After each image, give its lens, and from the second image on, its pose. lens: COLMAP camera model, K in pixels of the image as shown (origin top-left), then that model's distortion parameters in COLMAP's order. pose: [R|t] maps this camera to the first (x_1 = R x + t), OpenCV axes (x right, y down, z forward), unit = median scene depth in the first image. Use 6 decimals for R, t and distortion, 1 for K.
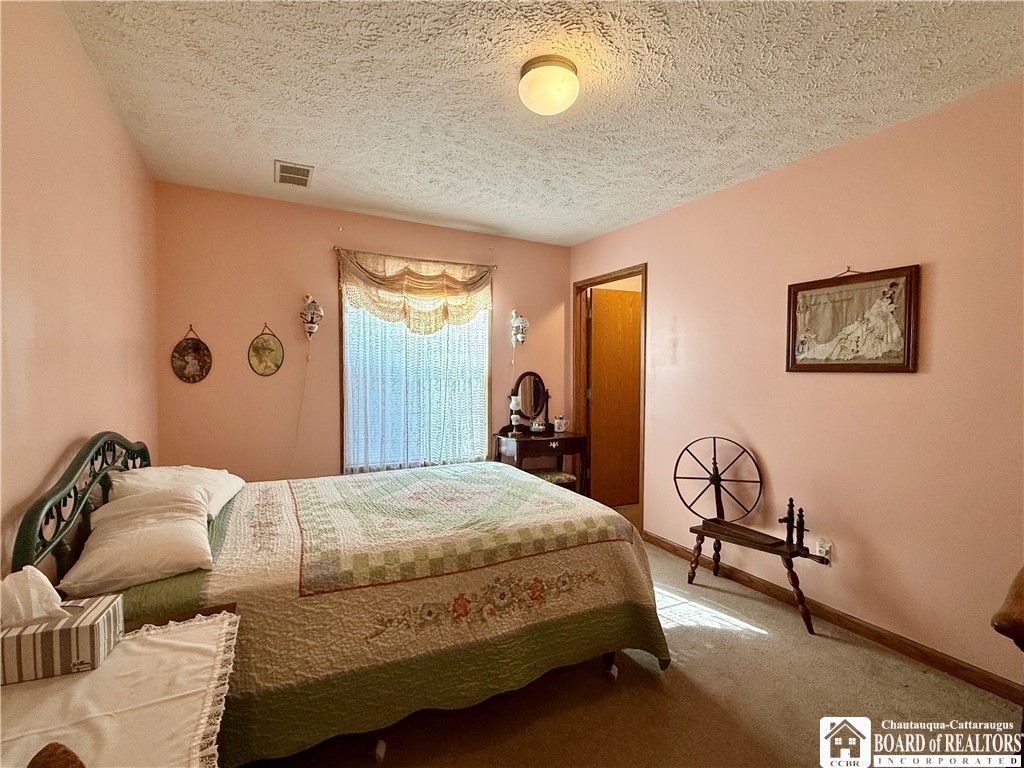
lens RADIAL K [[472.7, 0, 510.1], [0, 472.7, 381.4], [0, 0, 1]] dist [0.000252, -0.001604]
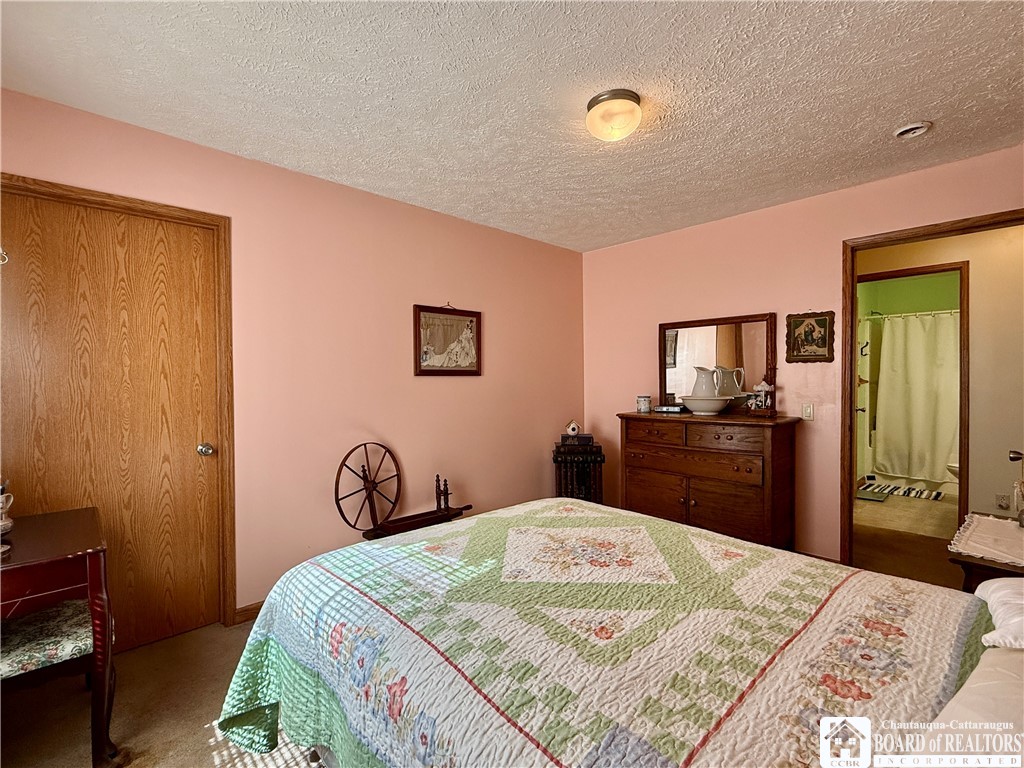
lens RADIAL K [[472.7, 0, 512.5], [0, 472.7, 387.6], [0, 0, 1]] dist [0.000252, -0.001604]
pose [[-0.258454, -0.022191, 0.965769, -0.720354], [0.030729, 0.999041, 0.031179, -0.022428], [-0.965535, 0.037735, -0.257524, 1.183190]]
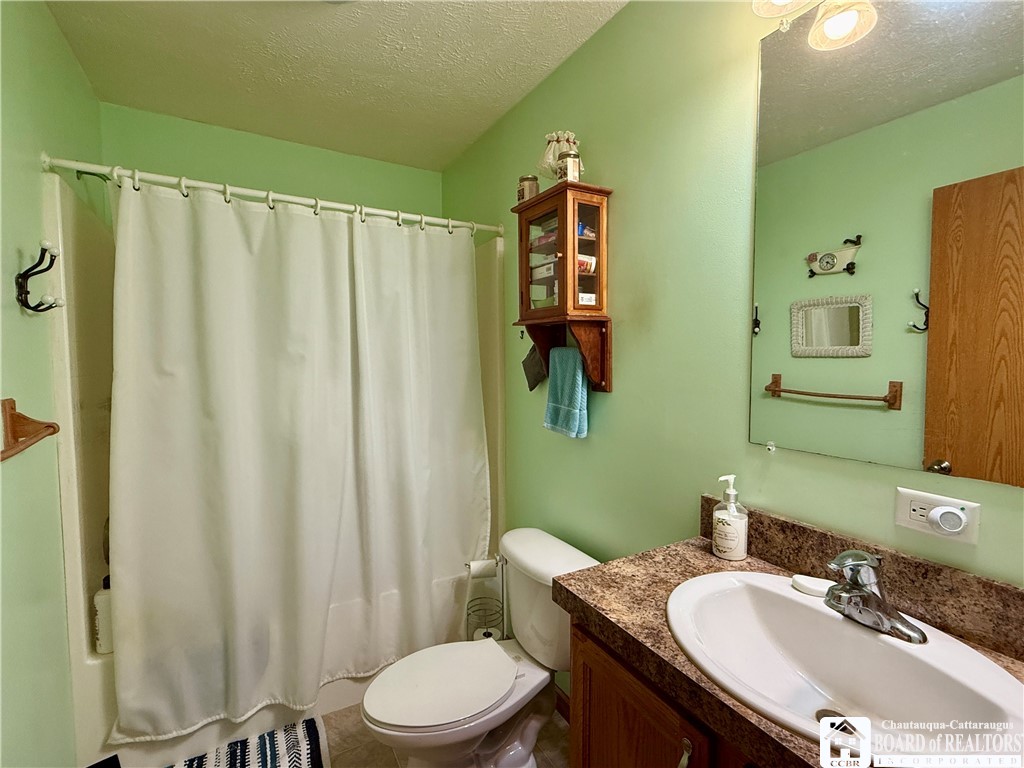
lens RADIAL K [[472.7, 0, 514.3], [0, 472.7, 383.1], [0, 0, 1]] dist [0.000252, -0.001604]
pose [[-0.999806, -0.006042, -0.018732, -0.458700], [-0.007622, 0.996311, 0.085473, -0.022941], [0.018146, 0.085600, -0.996164, 0.827467]]
